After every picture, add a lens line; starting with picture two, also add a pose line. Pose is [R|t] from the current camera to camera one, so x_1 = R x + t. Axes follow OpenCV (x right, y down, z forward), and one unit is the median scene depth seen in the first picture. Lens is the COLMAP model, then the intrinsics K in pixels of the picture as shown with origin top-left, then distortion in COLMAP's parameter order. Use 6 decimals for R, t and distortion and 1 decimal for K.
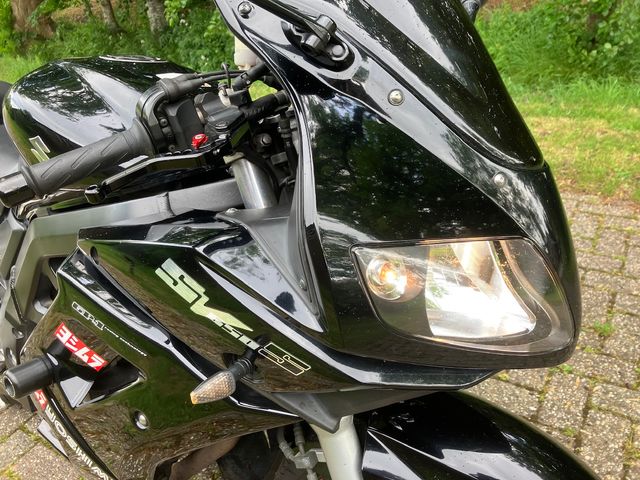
lens RADIAL K [[527.3, 0, 320.0], [0, 527.3, 240.0], [0, 0, 1]] dist [0.010399, -0.014522]
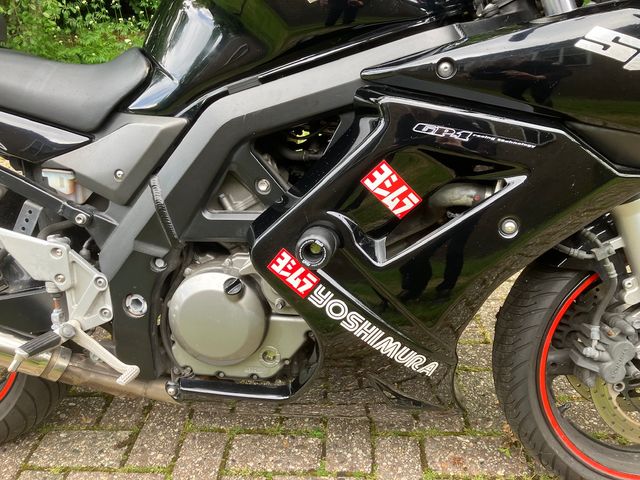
lens RADIAL K [[527.3, 0, 320.0], [0, 527.3, 240.0], [0, 0, 1]] dist [0.010399, -0.014522]
pose [[0.875417, -0.150230, 0.459429, -1.378609], [0.185096, 0.982215, -0.031513, 0.404931], [-0.446524, 0.112626, 0.887655, 0.339707]]
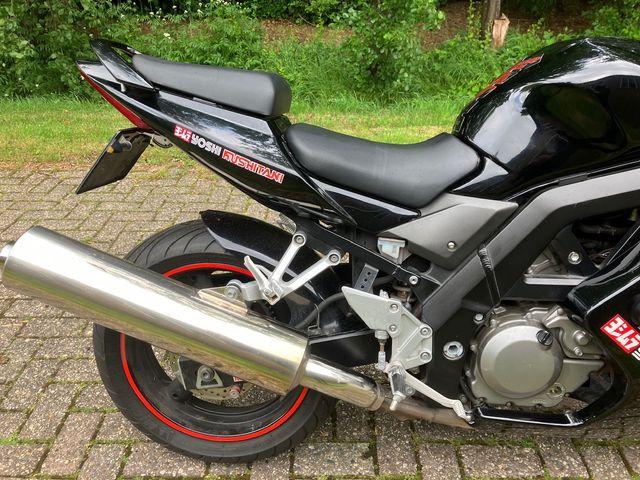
lens RADIAL K [[527.3, 0, 320.0], [0, 527.3, 240.0], [0, 0, 1]] dist [0.010399, -0.014522]
pose [[0.851454, -0.157572, 0.500197, -2.995842], [0.175668, 0.984387, 0.011074, -0.274665], [-0.494132, 0.078439, 0.865841, 0.652161]]
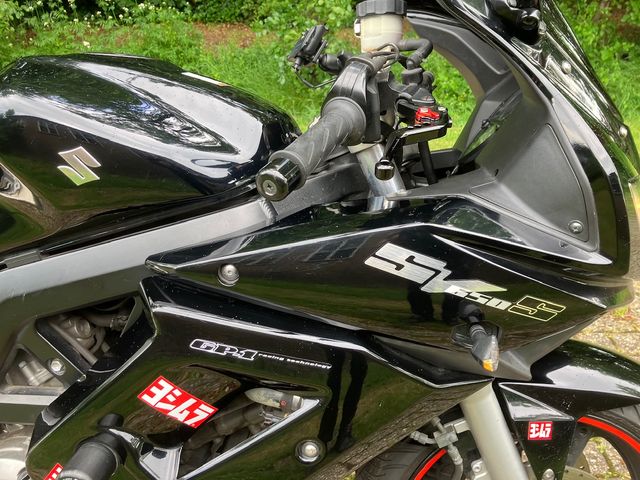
lens RADIAL K [[528.8, 0, 319.2], [0, 528.8, 227.5], [0, 0, 1]] dist [0.006048, -0.009315]
pose [[0.856517, -0.154322, 0.492508, -0.857633], [0.192104, 0.981011, -0.026699, 0.010603], [-0.479036, 0.117481, 0.869898, 0.248813]]
